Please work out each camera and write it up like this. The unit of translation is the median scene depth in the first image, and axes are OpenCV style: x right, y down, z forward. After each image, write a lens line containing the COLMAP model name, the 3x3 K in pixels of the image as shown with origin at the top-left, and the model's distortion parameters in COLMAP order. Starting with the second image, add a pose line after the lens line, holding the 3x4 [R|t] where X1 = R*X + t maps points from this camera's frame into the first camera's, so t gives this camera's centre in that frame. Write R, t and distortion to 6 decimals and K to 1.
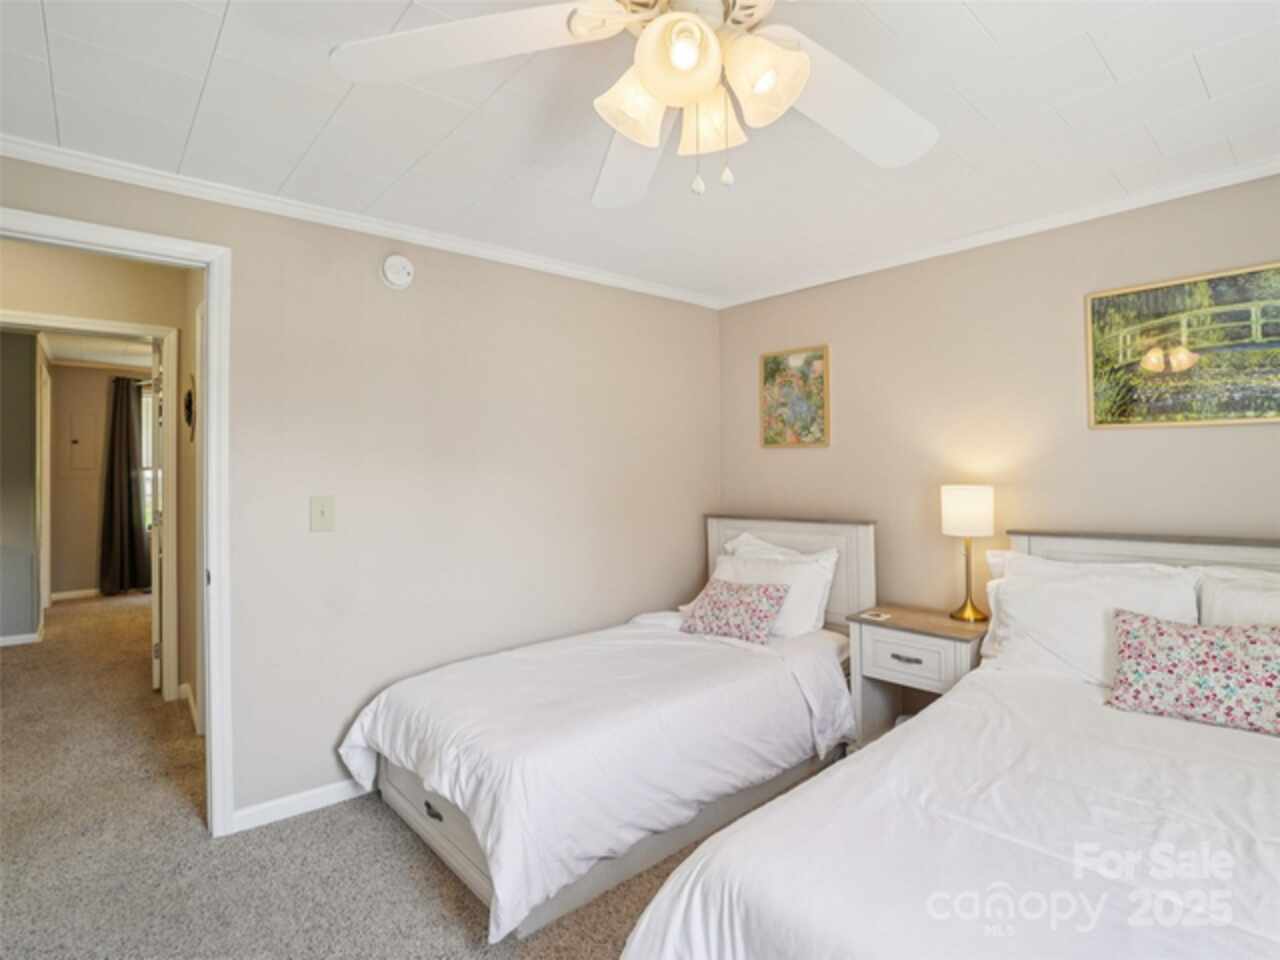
lens RADIAL K [[642.3, 0, 634.5], [0, 642.3, 477.6], [0, 0, 1]] dist [-0.060884, 0.026926]
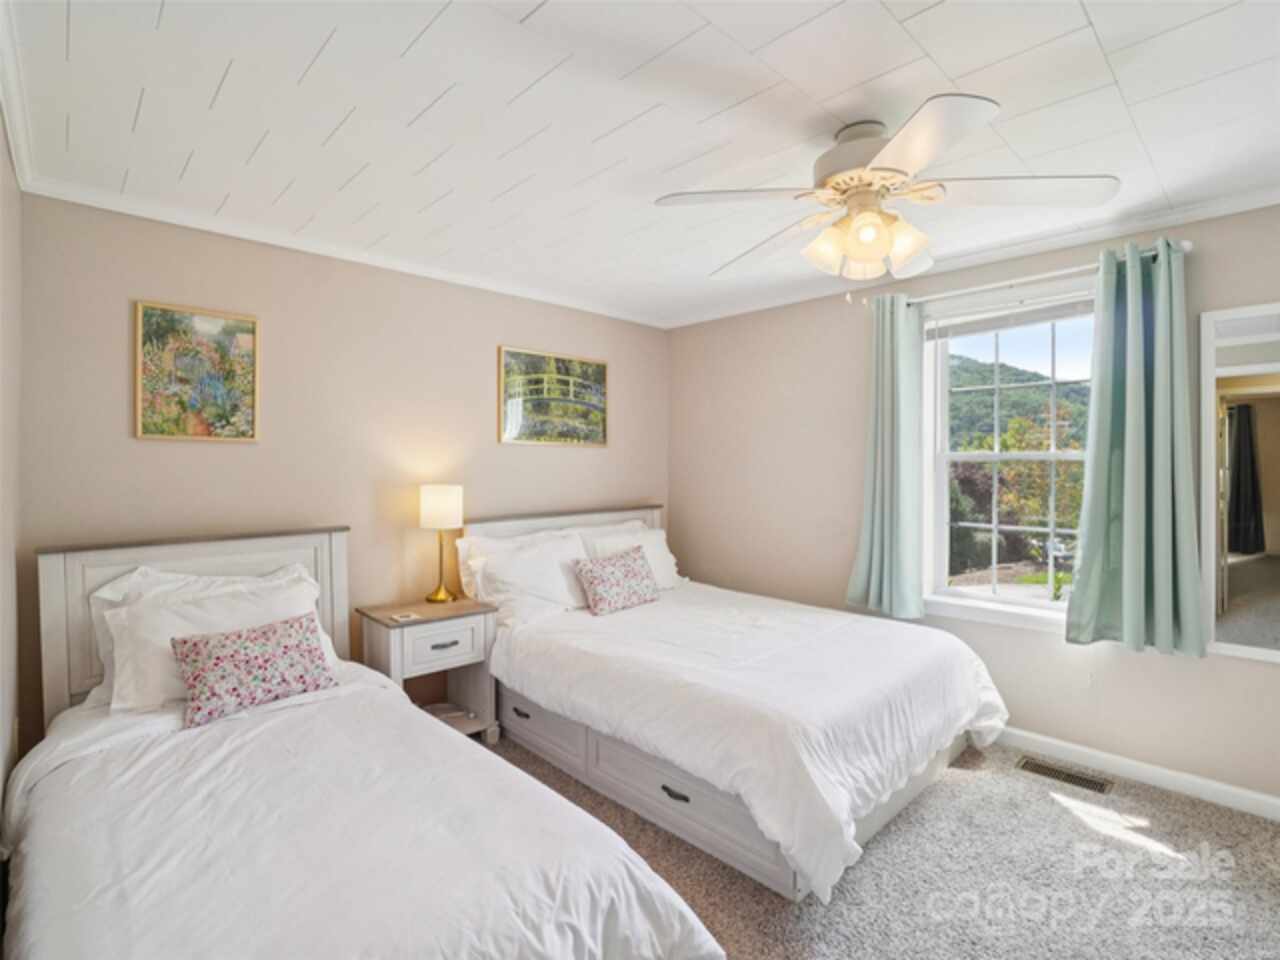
lens RADIAL K [[642.3, 0, 634.5], [0, 642.3, 477.6], [0, 0, 1]] dist [-0.060884, 0.026926]
pose [[-0.038177, -0.006990, 0.999247, -0.515475], [0.013240, 0.999884, 0.007500, -0.003844], [-0.999183, 0.013516, -0.038080, 0.545464]]
